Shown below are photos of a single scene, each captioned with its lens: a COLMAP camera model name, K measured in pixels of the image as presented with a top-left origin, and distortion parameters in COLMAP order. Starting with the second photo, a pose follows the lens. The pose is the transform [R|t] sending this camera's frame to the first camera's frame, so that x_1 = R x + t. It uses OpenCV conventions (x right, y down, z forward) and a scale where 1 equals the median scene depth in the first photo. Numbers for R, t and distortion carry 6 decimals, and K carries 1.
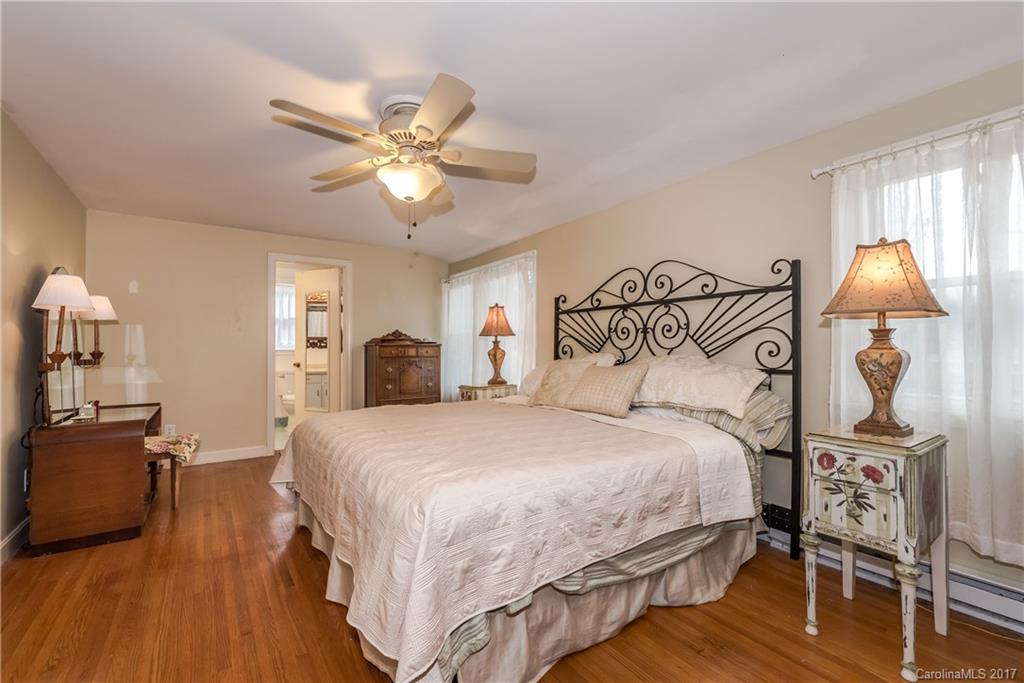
lens RADIAL K [[442.8, 0, 513.4], [0, 442.8, 341.9], [0, 0, 1]] dist [0.003794, -0.000203]
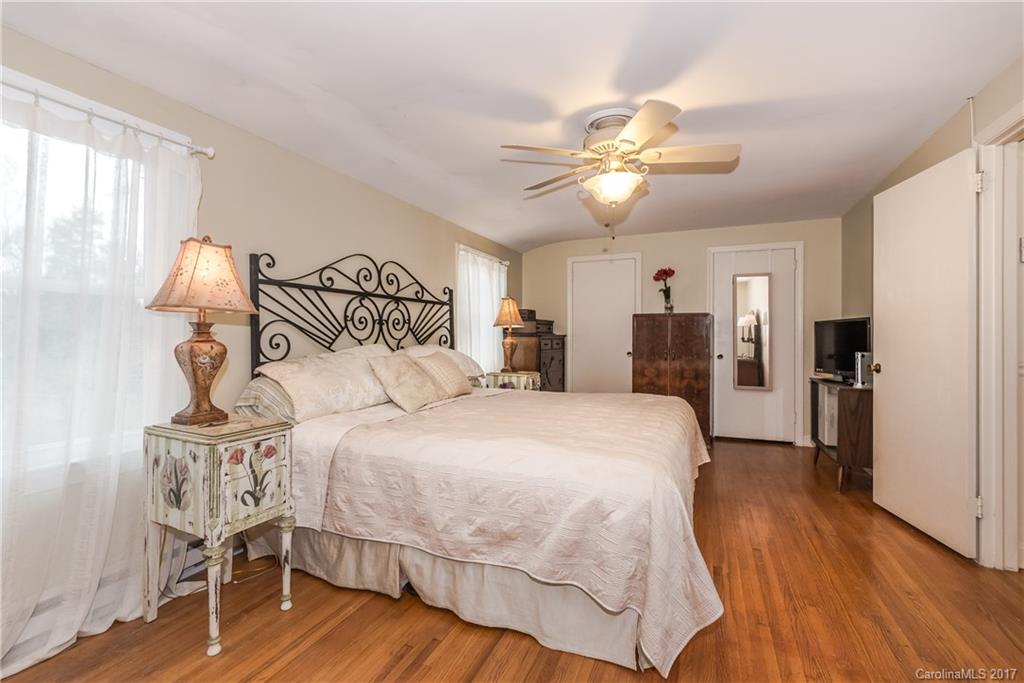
lens RADIAL K [[442.8, 0, 513.5], [0, 442.8, 336.4], [0, 0, 1]] dist [0.003794, -0.000203]
pose [[-0.520118, 0.011899, 0.854012, -0.714646], [-0.006296, 0.999822, -0.017765, 0.023154], [-0.854071, -0.014617, -0.519950, 1.216111]]
